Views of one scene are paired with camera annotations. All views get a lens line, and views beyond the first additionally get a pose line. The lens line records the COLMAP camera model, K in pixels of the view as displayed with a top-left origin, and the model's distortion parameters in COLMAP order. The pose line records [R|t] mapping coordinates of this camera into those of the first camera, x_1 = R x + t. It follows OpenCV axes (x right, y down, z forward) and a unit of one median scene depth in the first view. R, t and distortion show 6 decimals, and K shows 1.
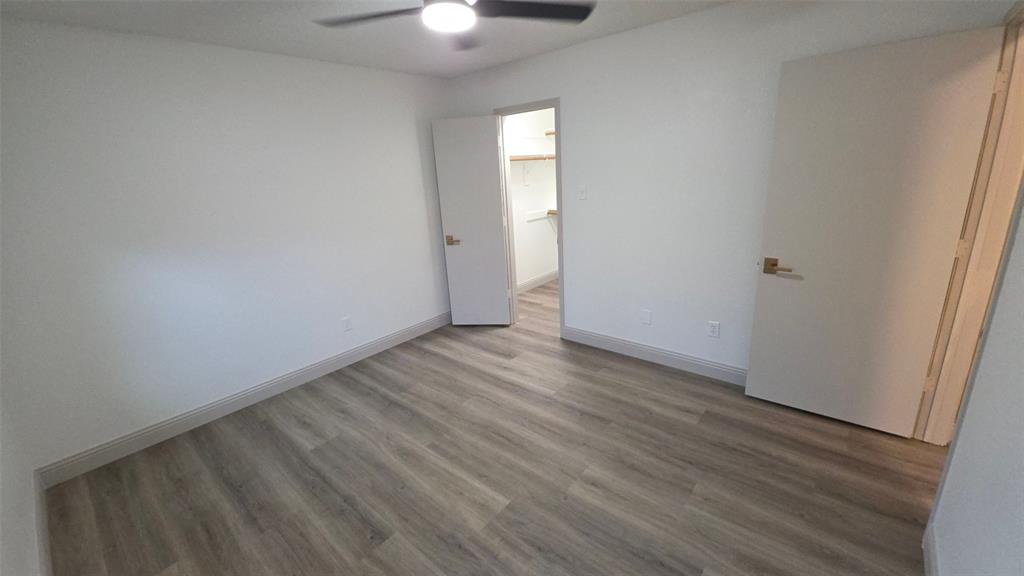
lens RADIAL K [[411.2, 0, 508.8], [0, 411.2, 286.9], [0, 0, 1]] dist [0.000878, -0.000648]
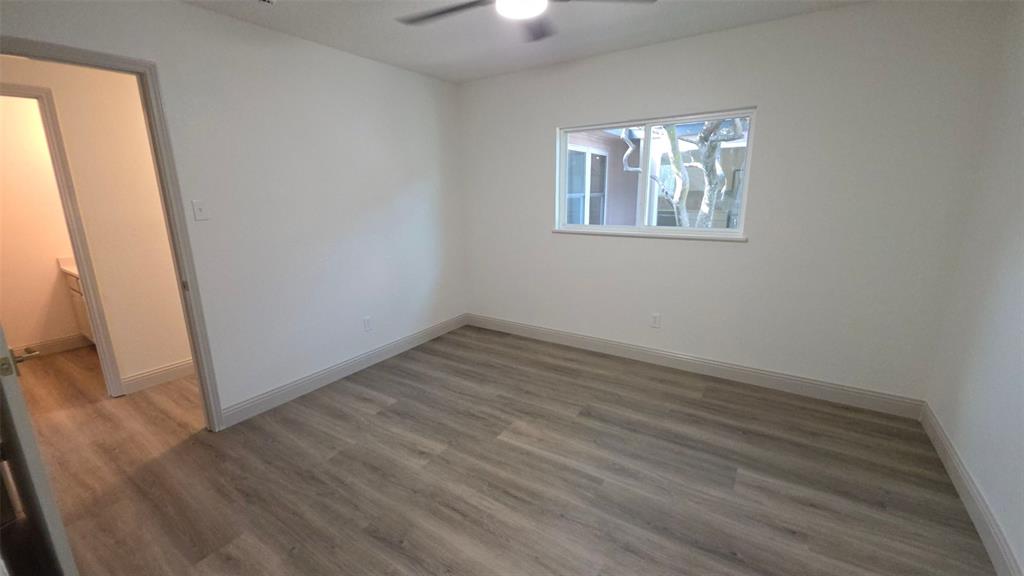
lens RADIAL K [[411.2, 0, 512.8], [0, 411.2, 284.2], [0, 0, 1]] dist [0.000878, -0.000648]
pose [[-0.988674, 0.100346, -0.111601, 0.042539], [0.032432, 0.868891, 0.493940, -0.428726], [0.146534, 0.484726, -0.862304, 1.691174]]
